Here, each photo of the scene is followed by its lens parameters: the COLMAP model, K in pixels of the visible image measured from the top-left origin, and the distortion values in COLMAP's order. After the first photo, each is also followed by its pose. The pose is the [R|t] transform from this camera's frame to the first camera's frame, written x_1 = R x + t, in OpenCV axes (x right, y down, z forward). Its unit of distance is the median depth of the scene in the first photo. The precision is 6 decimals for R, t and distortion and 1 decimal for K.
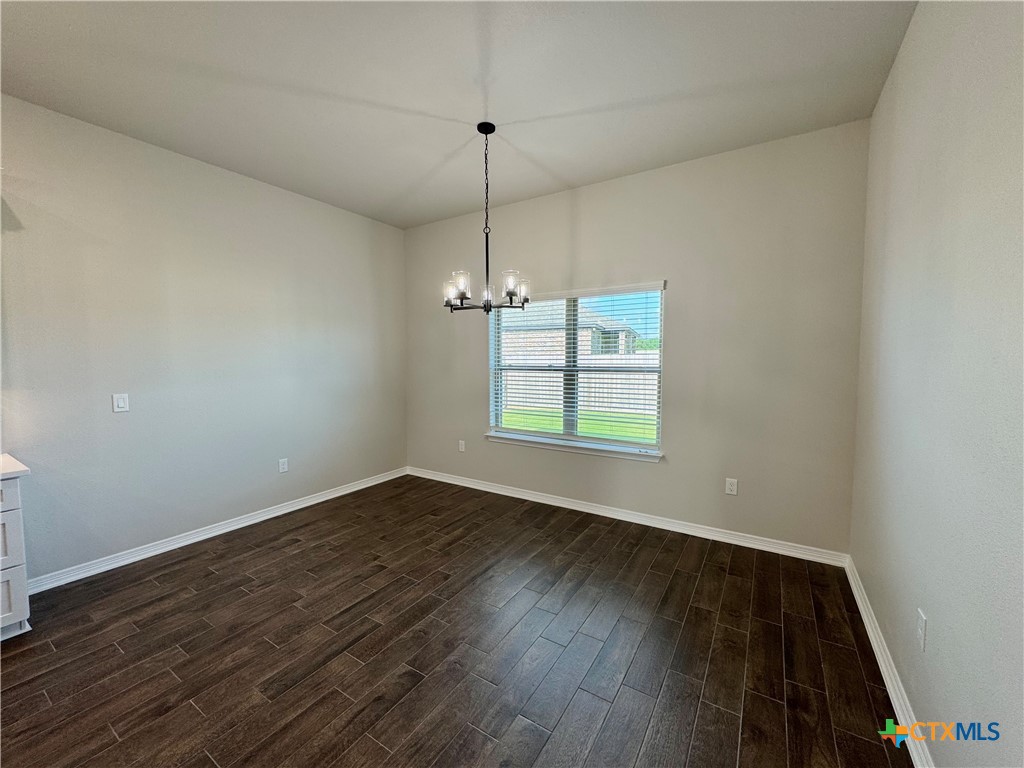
lens RADIAL K [[408.1, 0, 513.1], [0, 408.1, 384.1], [0, 0, 1]] dist [-0.003647, 0.001058]
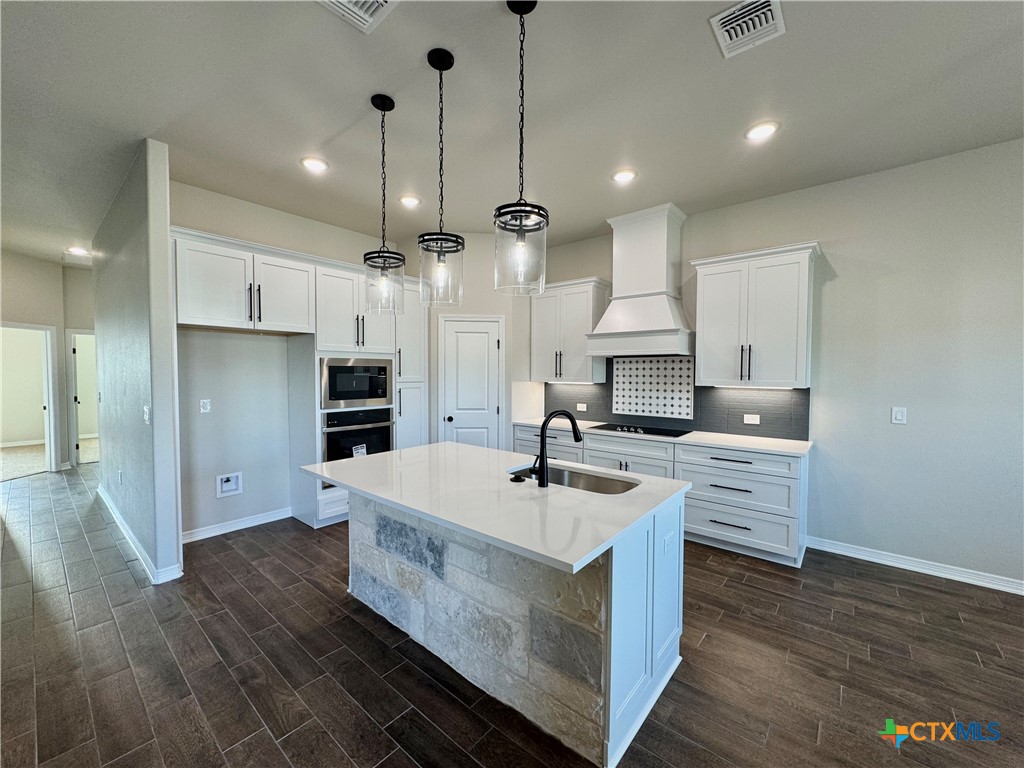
lens RADIAL K [[408.1, 0, 511.7], [0, 408.1, 384.6], [0, 0, 1]] dist [-0.003647, 0.001058]
pose [[-0.134707, 0.033444, -0.990321, 0.258785], [-0.064685, 0.997002, 0.042469, -0.016494], [0.988772, 0.069780, -0.132140, 0.135371]]
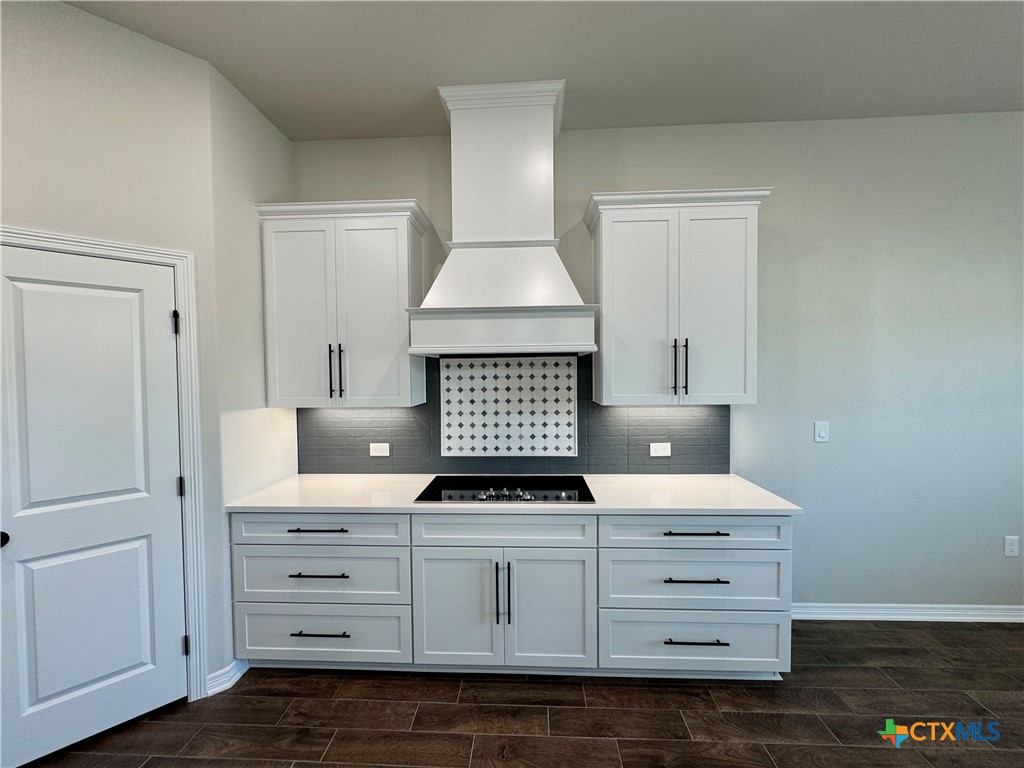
lens RADIAL K [[408.1, 0, 512.0], [0, 408.1, 384.7], [0, 0, 1]] dist [-0.003647, 0.001058]
pose [[0.490283, 0.021255, -0.871304, -0.582375], [-0.042517, 0.999096, 0.000448, -0.028636], [0.870525, 0.036826, 0.490744, -0.001763]]
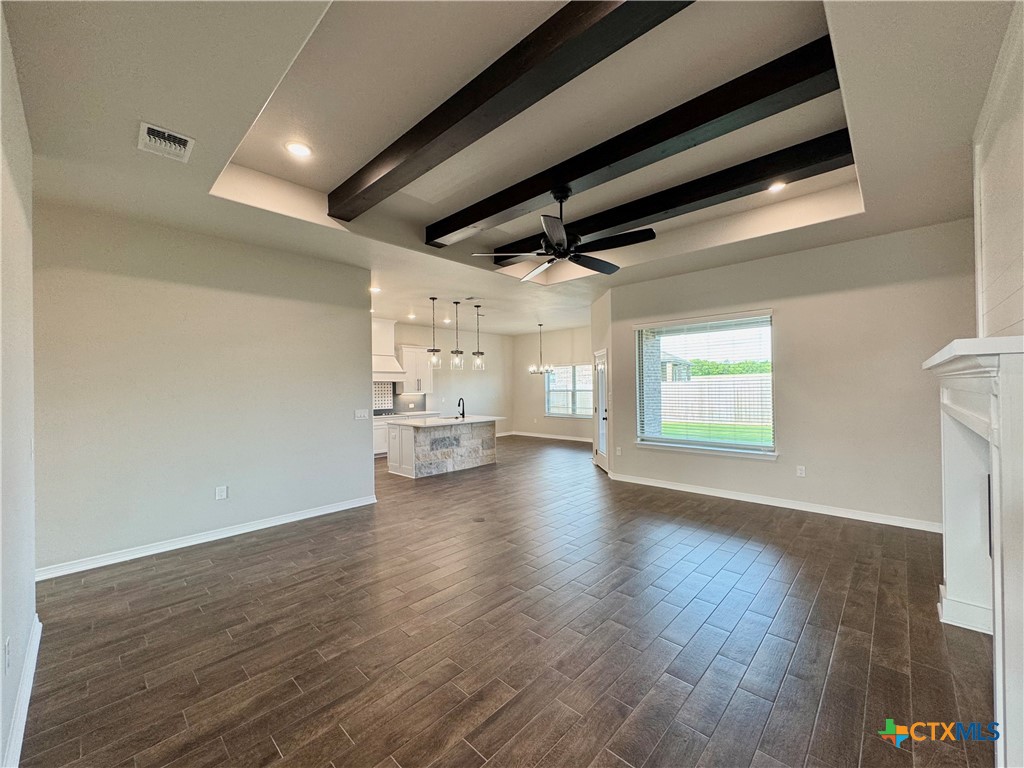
lens RADIAL K [[408.1, 0, 510.2], [0, 408.1, 383.2], [0, 0, 1]] dist [-0.003647, 0.001058]
pose [[0.980312, -0.013224, -0.197012, 0.404210], [-0.000612, 0.997547, -0.070004, 0.162787], [0.197455, 0.068746, 0.977899, -2.759730]]
